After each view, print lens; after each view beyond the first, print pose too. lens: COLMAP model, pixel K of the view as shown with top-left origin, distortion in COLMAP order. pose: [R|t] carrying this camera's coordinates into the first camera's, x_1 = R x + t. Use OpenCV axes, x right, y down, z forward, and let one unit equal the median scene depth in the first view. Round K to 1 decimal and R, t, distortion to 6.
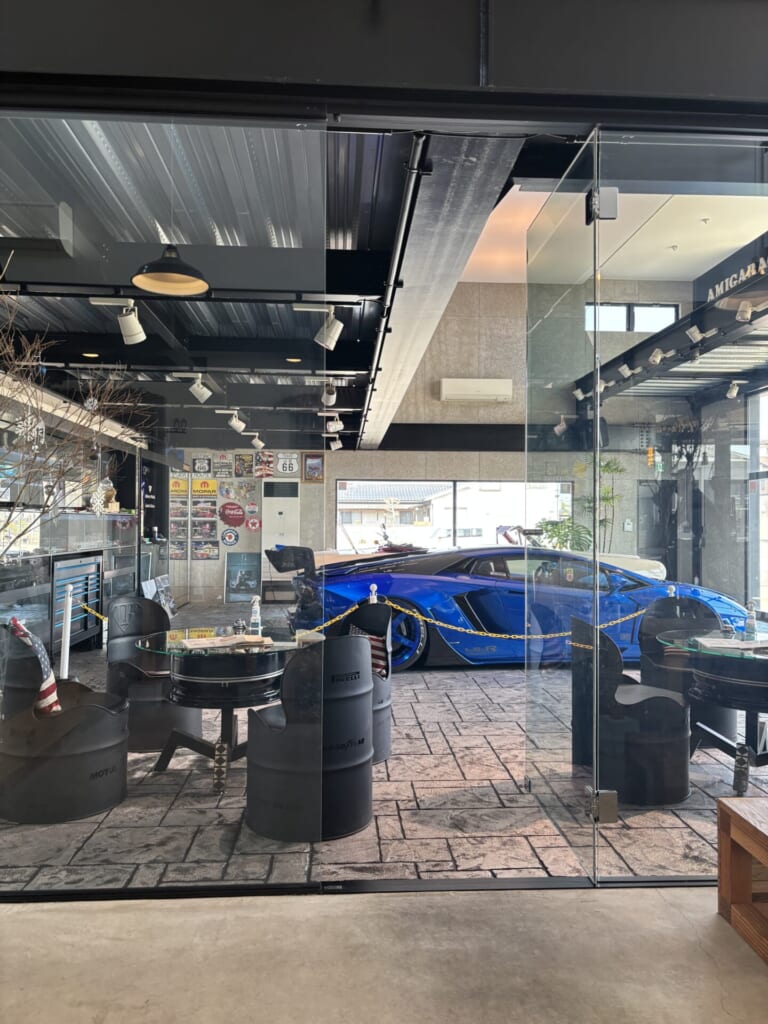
lens RADIAL K [[767.8, 0, 385.6], [0, 767.8, 509.9], [0, 0, 1]] dist [-0.015724, -0.012598]
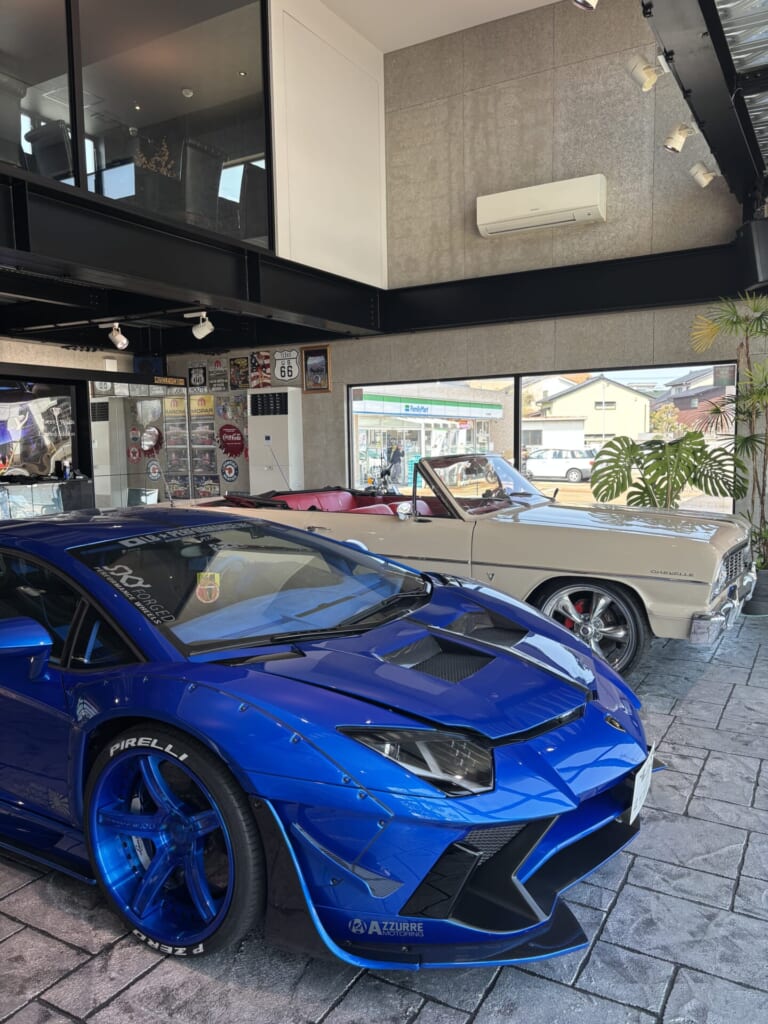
lens RADIAL K [[767.8, 0, 382.7], [0, 767.8, 515.3], [0, 0, 1]] dist [-0.015724, -0.012598]
pose [[0.824476, 0.037092, -0.564680, 0.347159], [0.028013, 0.993951, 0.106191, 0.003353], [0.565203, -0.103371, 0.818450, 0.463407]]
